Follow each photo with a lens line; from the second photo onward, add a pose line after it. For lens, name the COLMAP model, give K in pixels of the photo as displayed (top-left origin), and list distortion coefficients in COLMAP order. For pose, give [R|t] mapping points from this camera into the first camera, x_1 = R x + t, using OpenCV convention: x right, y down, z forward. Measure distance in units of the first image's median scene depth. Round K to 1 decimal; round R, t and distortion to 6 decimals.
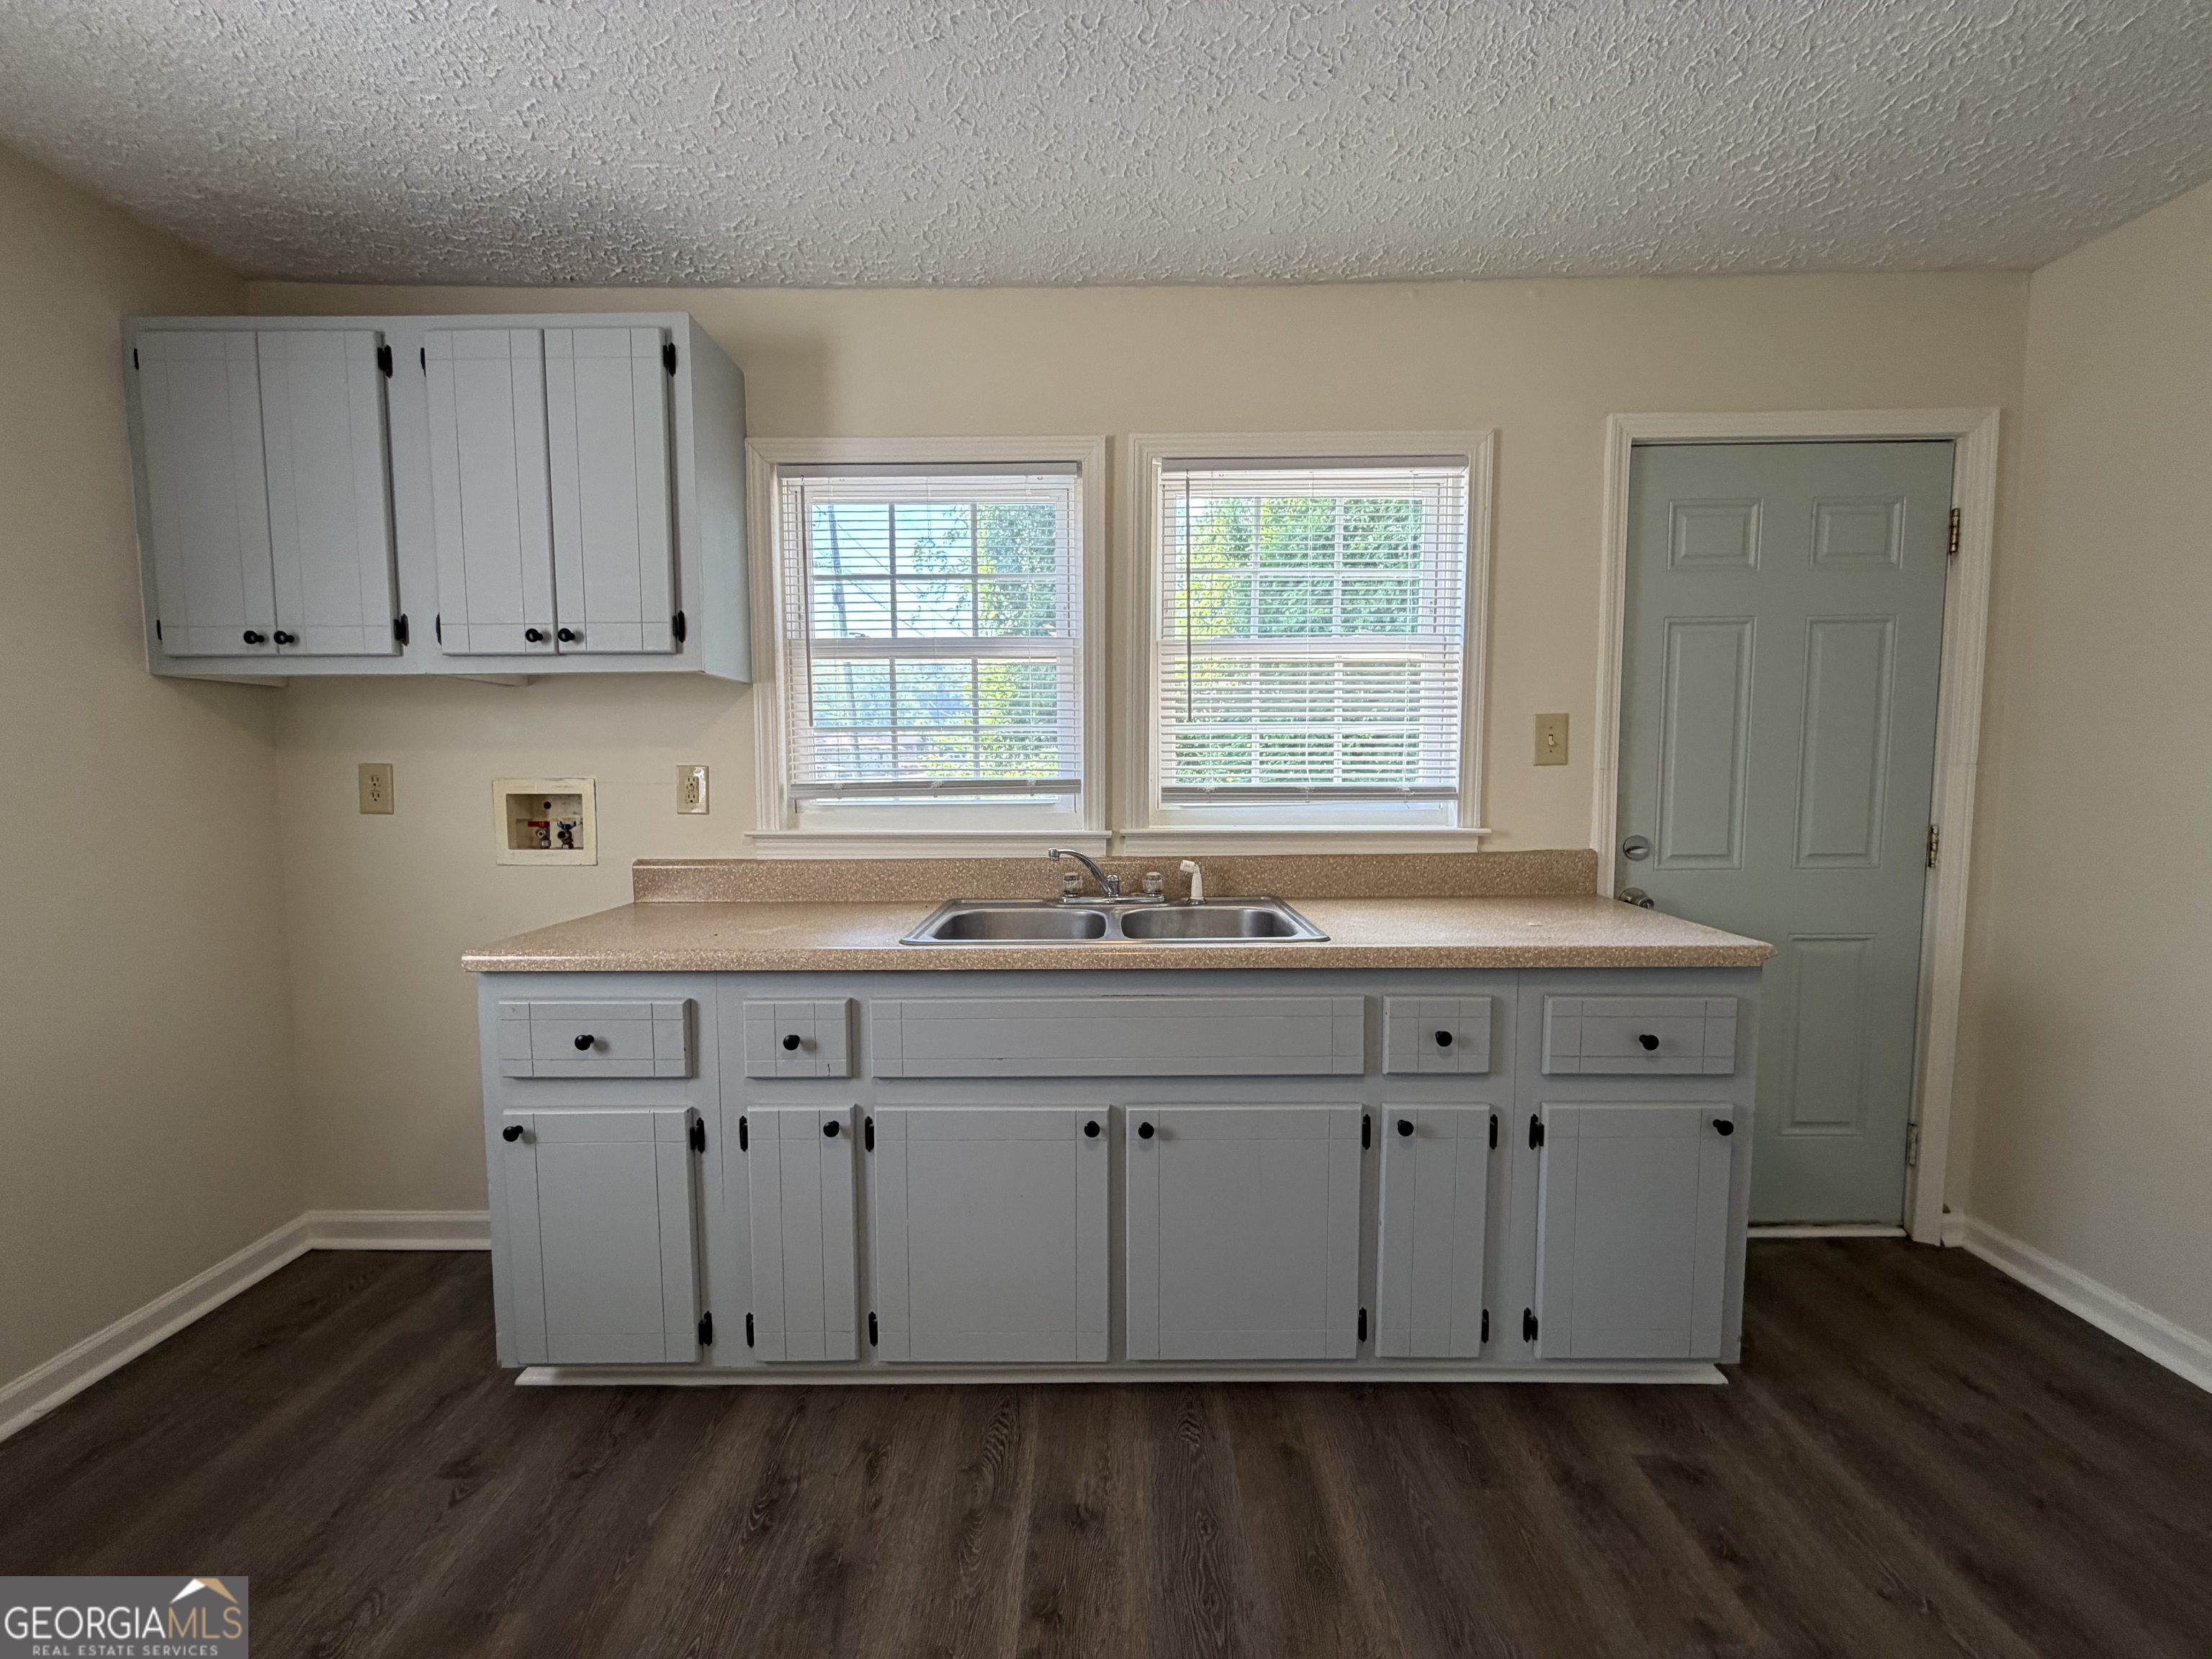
lens RADIAL K [[884.4, 0, 1102.6], [0, 884.4, 829.2], [0, 0, 1]] dist [0.001157, 0.000007]
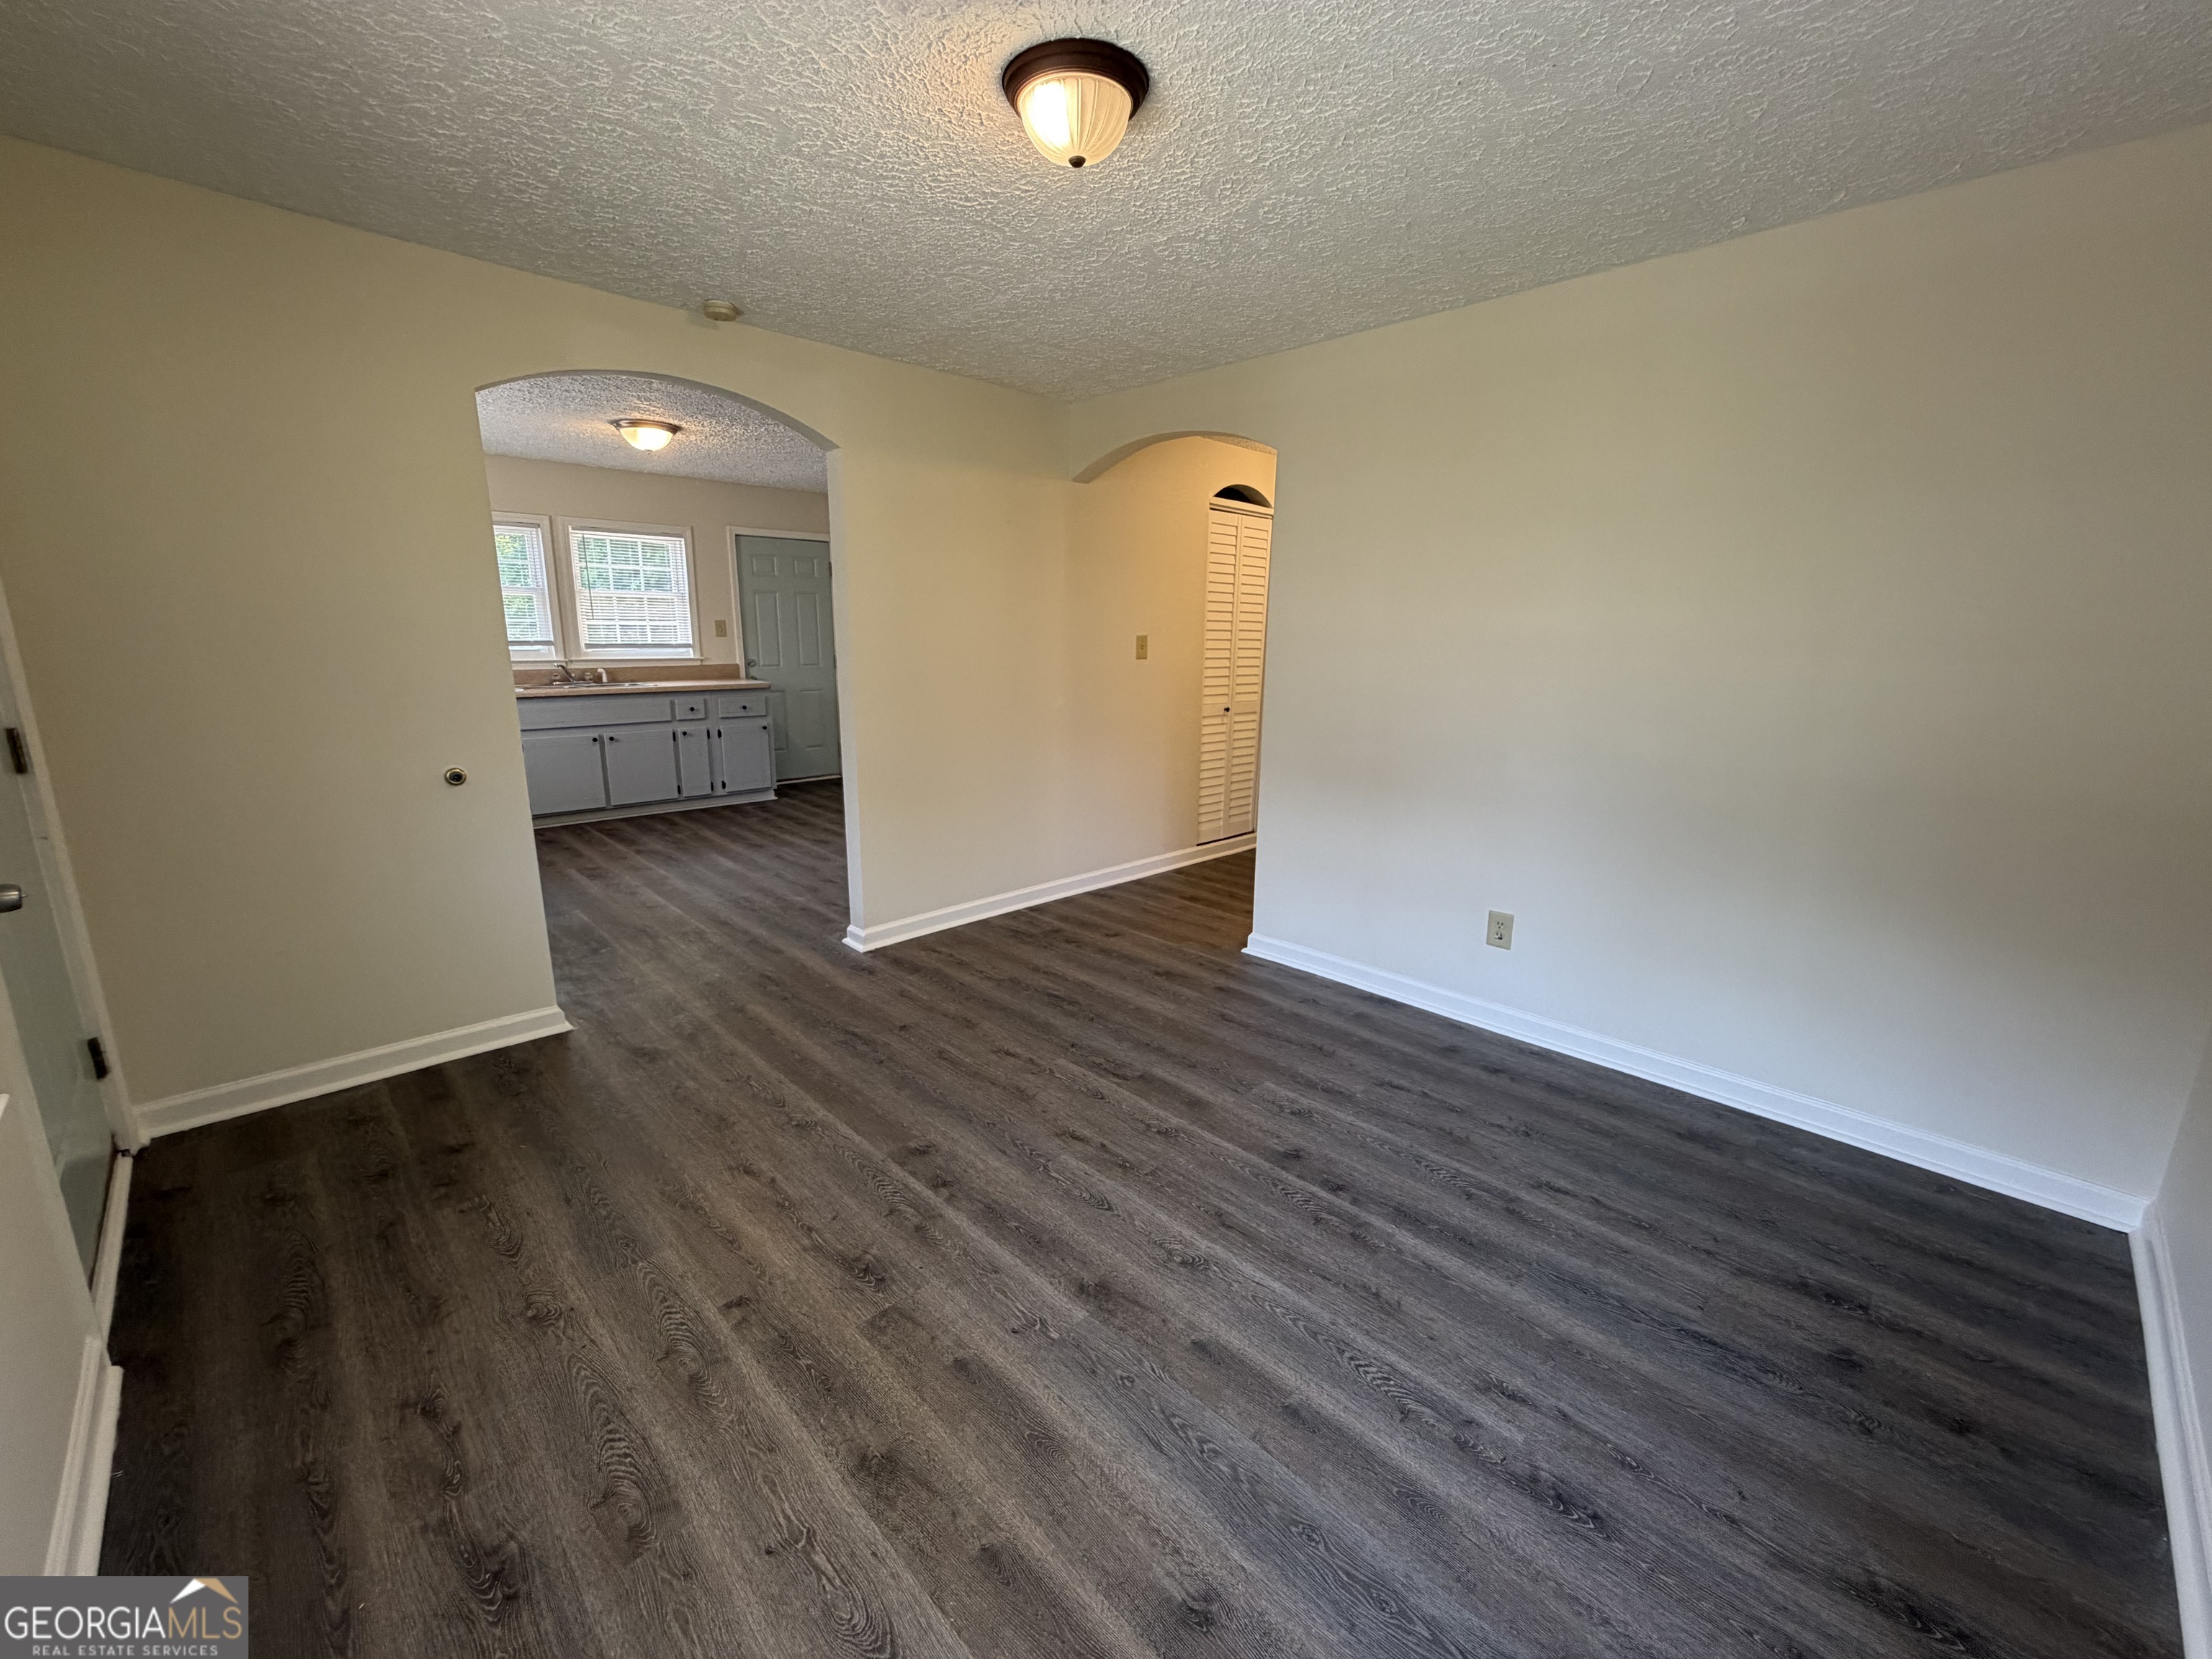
lens RADIAL K [[884.4, 0, 1102.9], [0, 884.4, 826.7], [0, 0, 1]] dist [0.001157, 0.000007]
pose [[0.711438, -0.139152, 0.688835, -0.928761], [0.033282, 0.985772, 0.164762, 0.141762], [-0.701961, -0.094292, 0.705946, -2.630010]]
